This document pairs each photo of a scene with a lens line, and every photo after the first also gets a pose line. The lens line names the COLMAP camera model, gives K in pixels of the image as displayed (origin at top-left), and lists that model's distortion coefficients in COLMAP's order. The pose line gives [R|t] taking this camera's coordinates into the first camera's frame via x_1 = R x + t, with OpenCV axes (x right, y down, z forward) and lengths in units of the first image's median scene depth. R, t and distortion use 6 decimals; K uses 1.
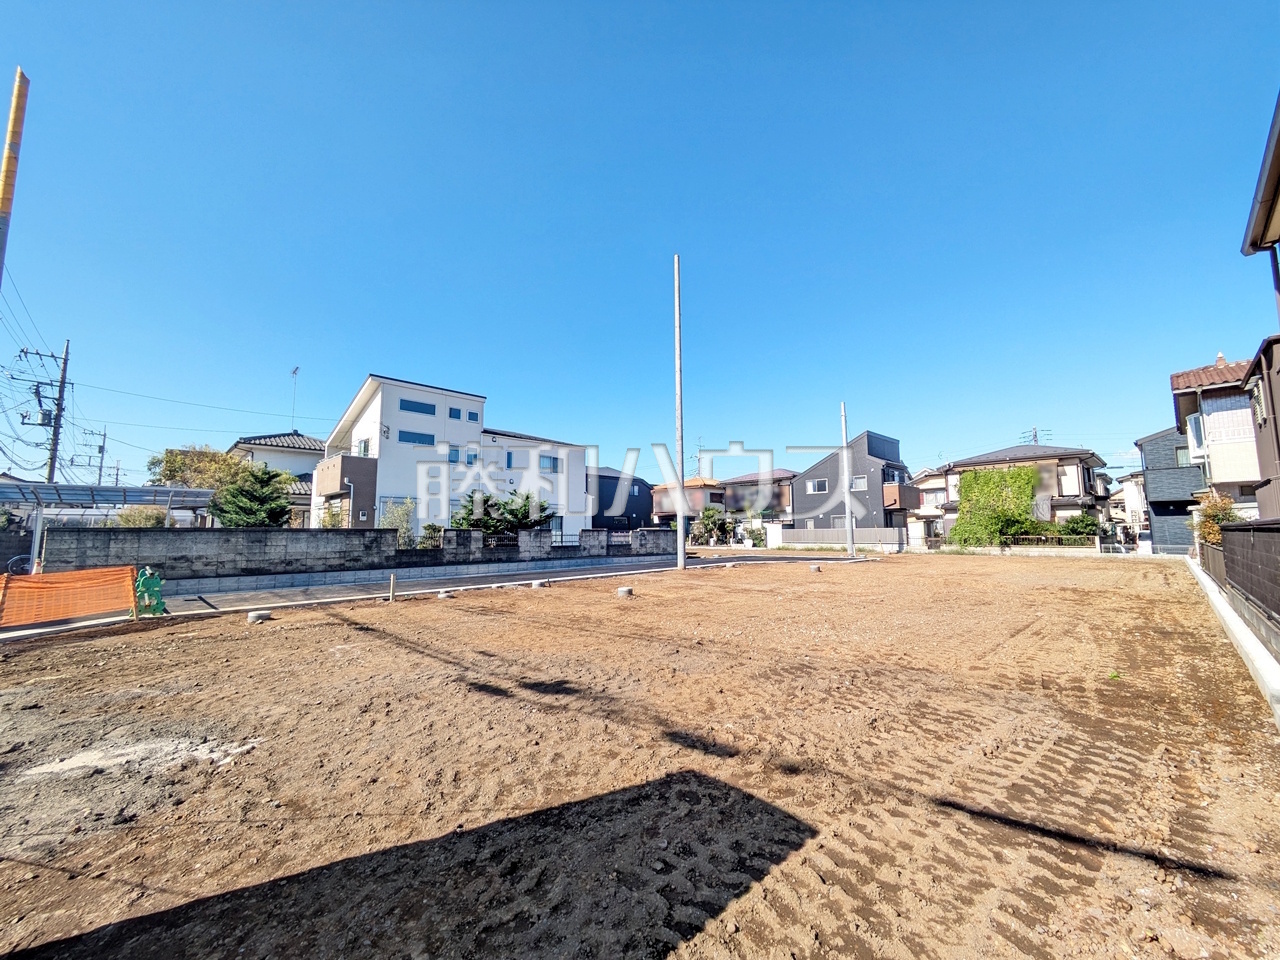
lens RADIAL K [[509.3, 0, 640.0], [0, 509.3, 480.0], [0, 0, 1]] dist [-0.001732, 0.002755]
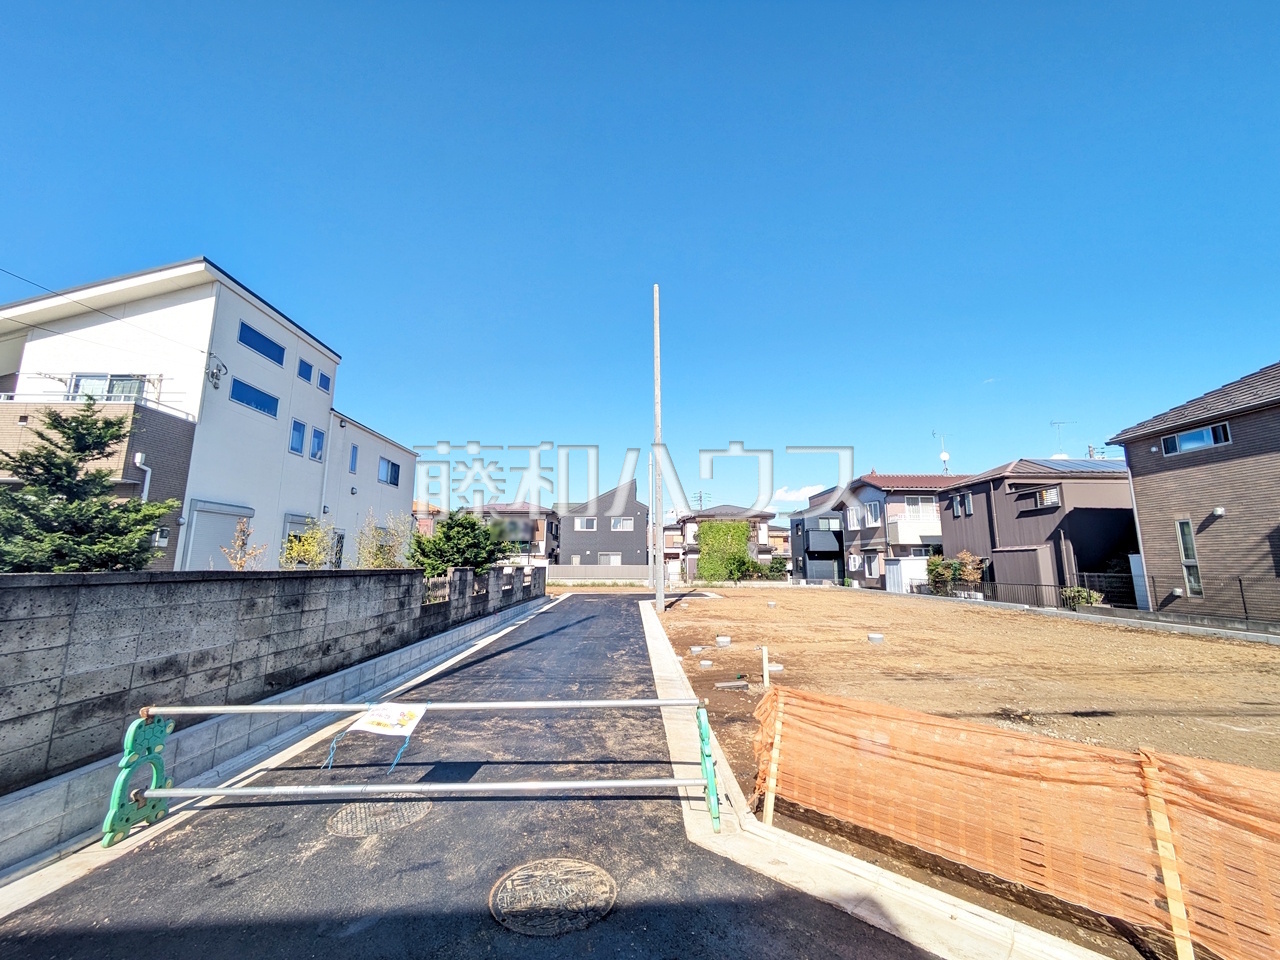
lens RADIAL K [[509.3, 0, 640.0], [0, 509.3, 480.0], [0, 0, 1]] dist [-0.001732, 0.002755]
pose [[0.684130, 0.128830, 0.717892, -0.471514], [-0.085363, 0.991655, -0.096611, 0.020294], [-0.724347, 0.004813, 0.689418, 0.277743]]
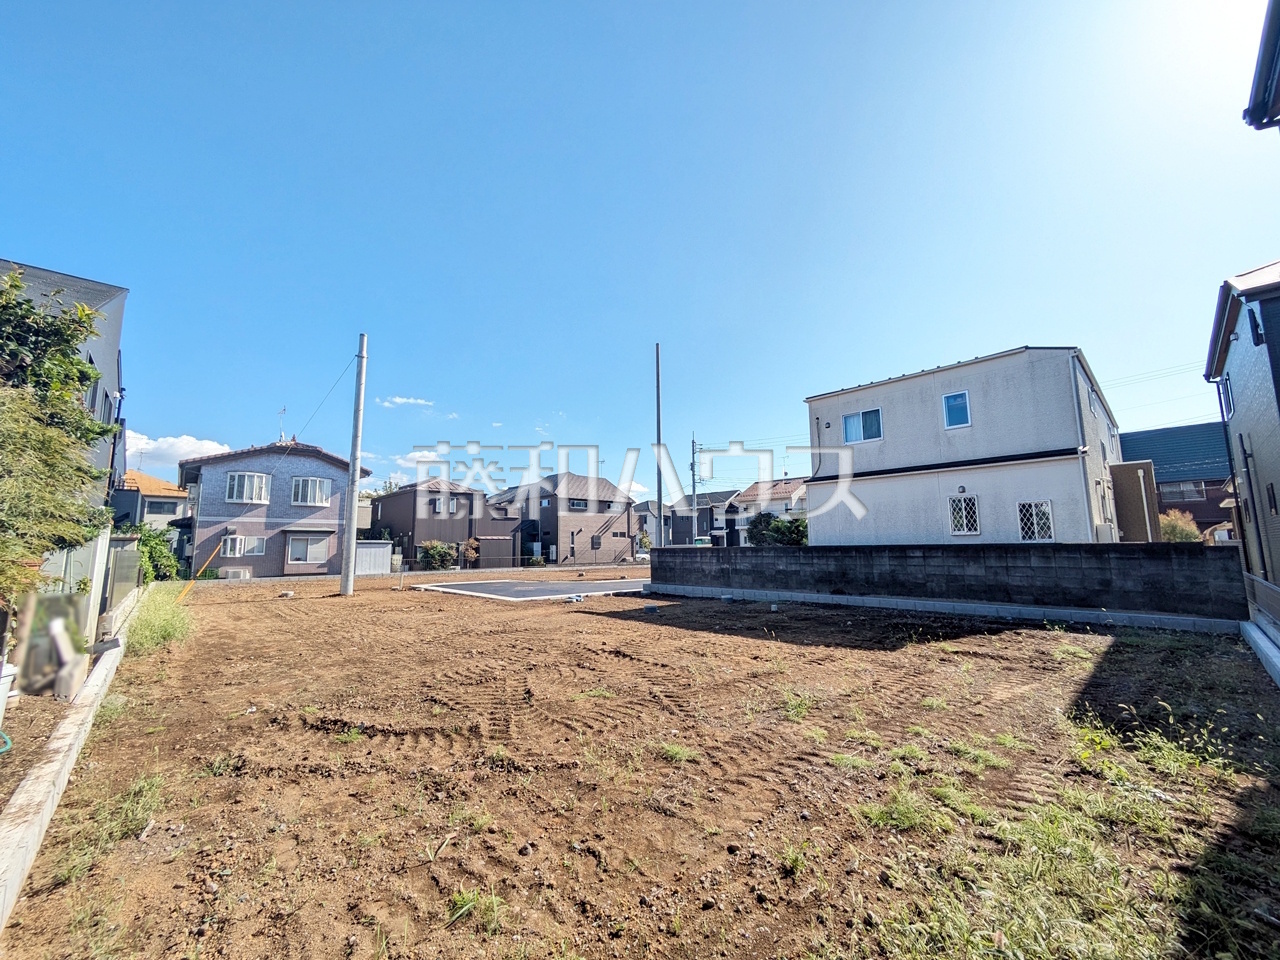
lens RADIAL K [[509.3, 0, 640.0], [0, 509.3, 480.0], [0, 0, 1]] dist [-0.001732, 0.002755]
pose [[-0.999863, 0.015334, 0.006273, 0.101914], [0.013423, 0.971709, -0.235801, 0.173857], [-0.009711, -0.235684, -0.971781, 1.722681]]
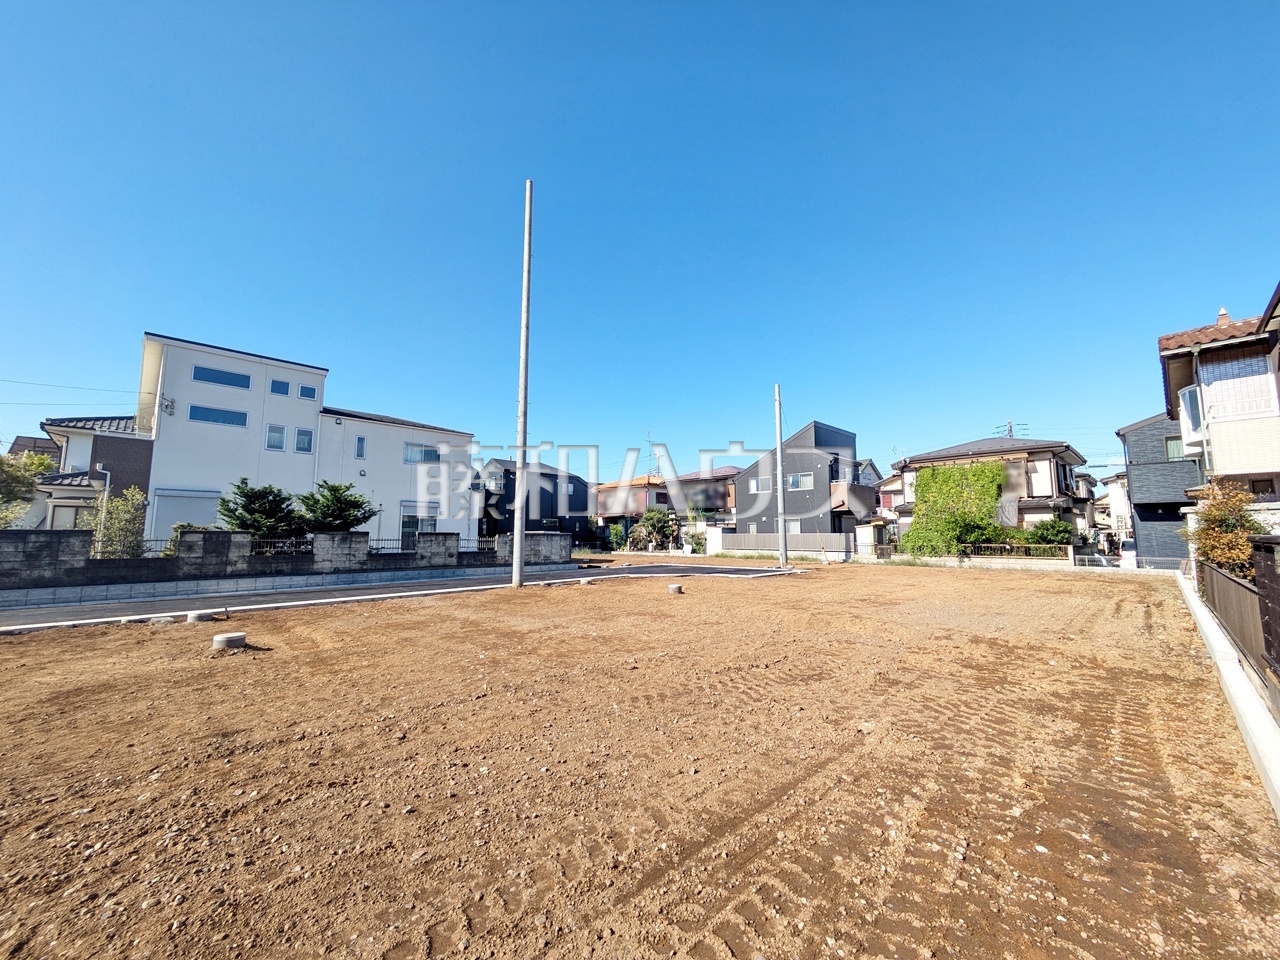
lens RADIAL K [[509.3, 0, 640.0], [0, 509.3, 480.0], [0, 0, 1]] dist [-0.001732, 0.002755]
pose [[0.999937, 0.008508, 0.007359, 0.187584], [-0.008472, 0.999952, -0.004923, 0.013907], [-0.007400, 0.004860, 0.999961, 0.175343]]
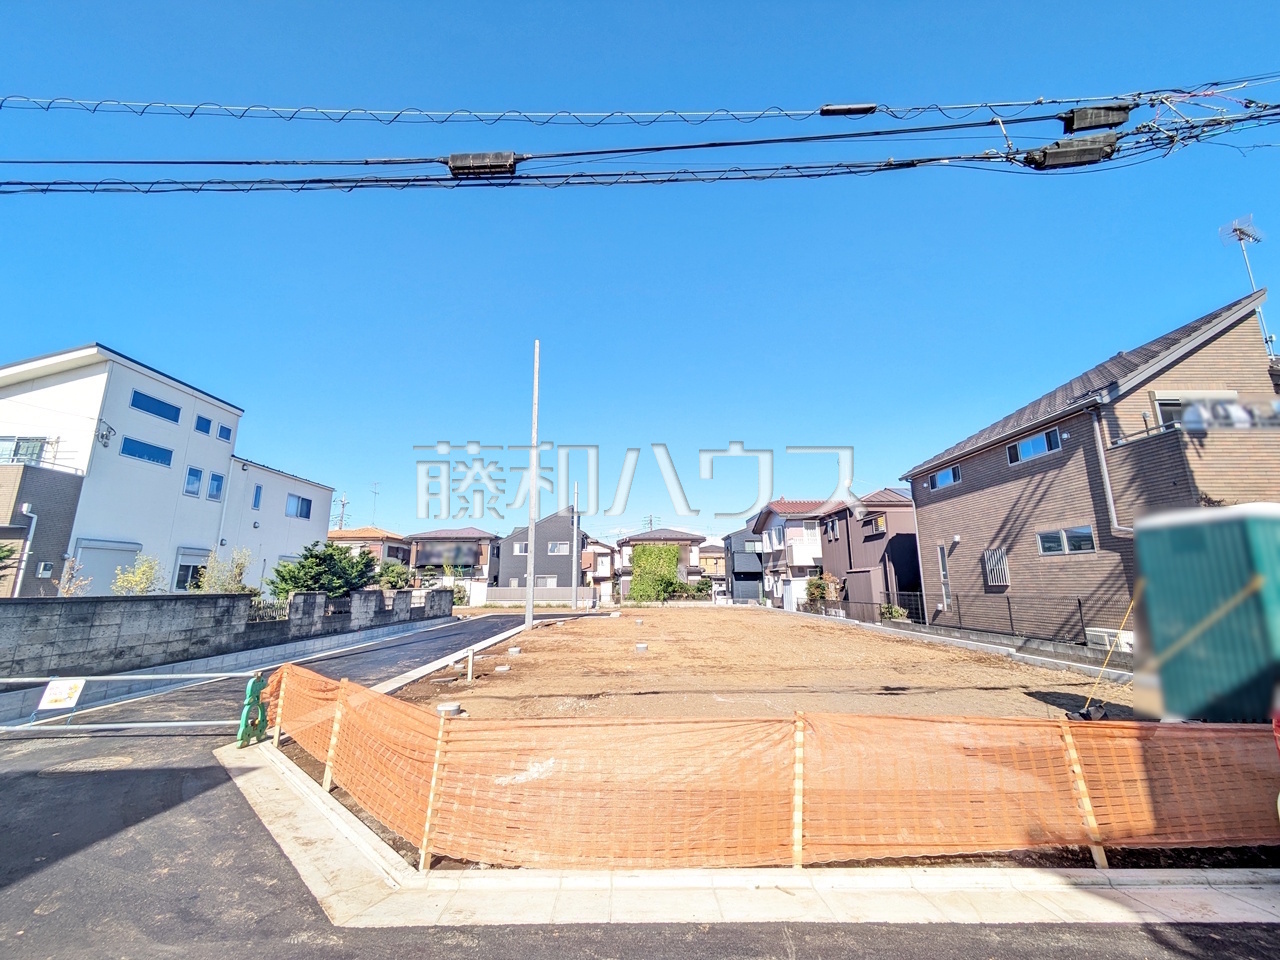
lens RADIAL K [[509.3, 0, 640.0], [0, 509.3, 480.0], [0, 0, 1]] dist [-0.001732, 0.002755]
pose [[0.684429, 0.151470, 0.713172, -0.409782], [-0.076616, 0.987707, -0.136249, -0.004130], [-0.725043, 0.038612, 0.687620, 0.067127]]
